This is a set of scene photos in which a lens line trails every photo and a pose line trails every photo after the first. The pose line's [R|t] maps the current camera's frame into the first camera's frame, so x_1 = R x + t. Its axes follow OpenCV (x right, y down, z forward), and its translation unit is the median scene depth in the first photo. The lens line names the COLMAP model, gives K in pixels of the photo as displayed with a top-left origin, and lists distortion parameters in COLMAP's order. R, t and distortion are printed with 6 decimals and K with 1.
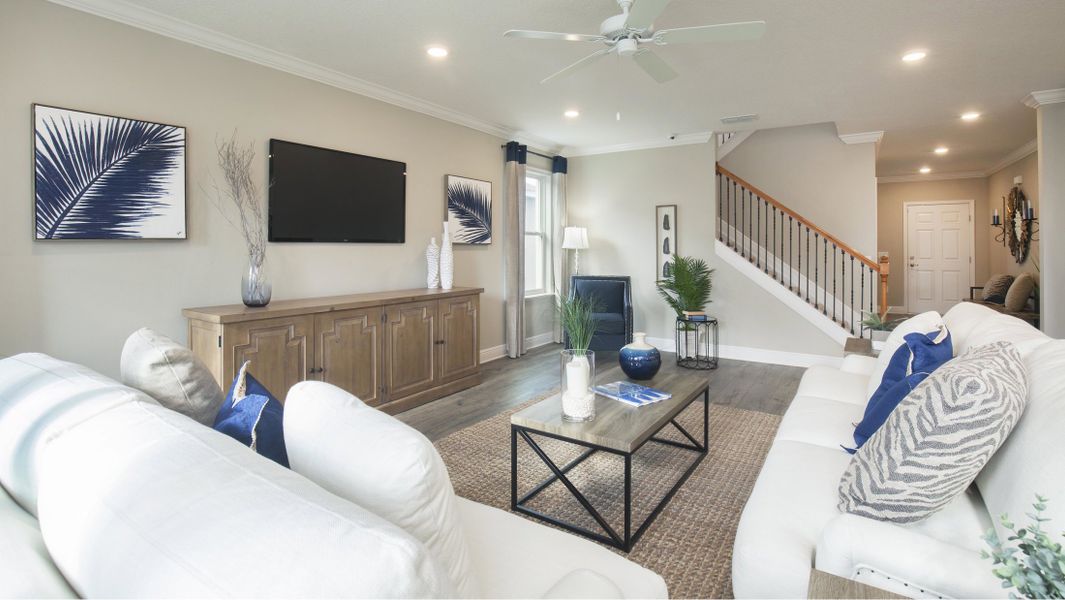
lens RADIAL K [[497.5, 0, 532.0], [0, 497.5, 284.4], [0, 0, 1]] dist [-0.002080, -0.000343]
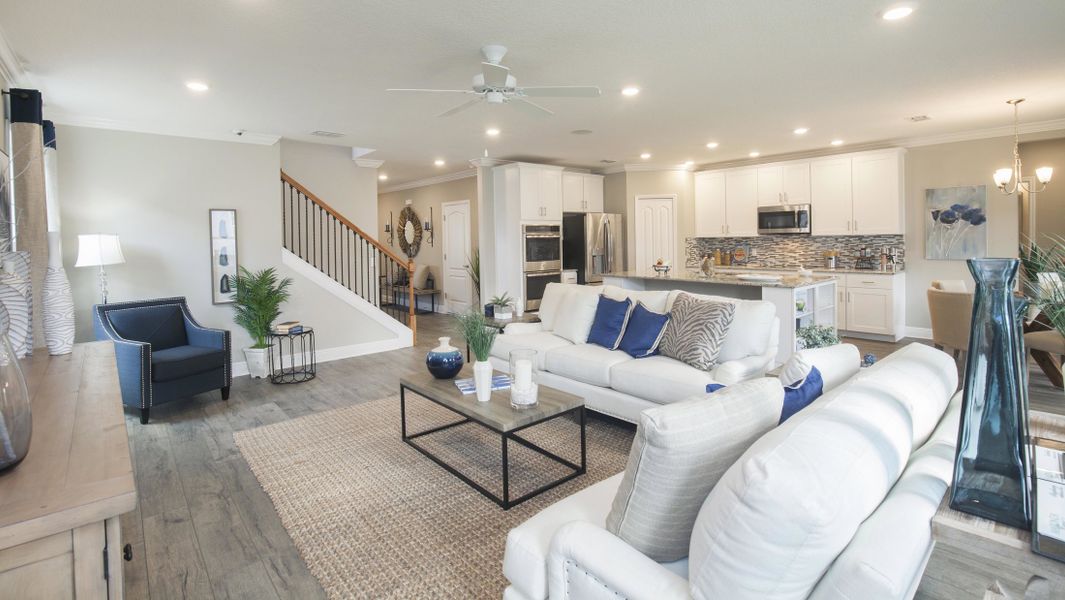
lens RADIAL K [[497.5, 0, 532.0], [0, 497.5, 284.4], [0, 0, 1]] dist [-0.002080, -0.000343]
pose [[0.261406, -0.094360, 0.960606, -0.454694], [0.088985, 0.993328, 0.073359, -0.047317], [-0.961118, 0.066303, 0.268058, 0.281564]]
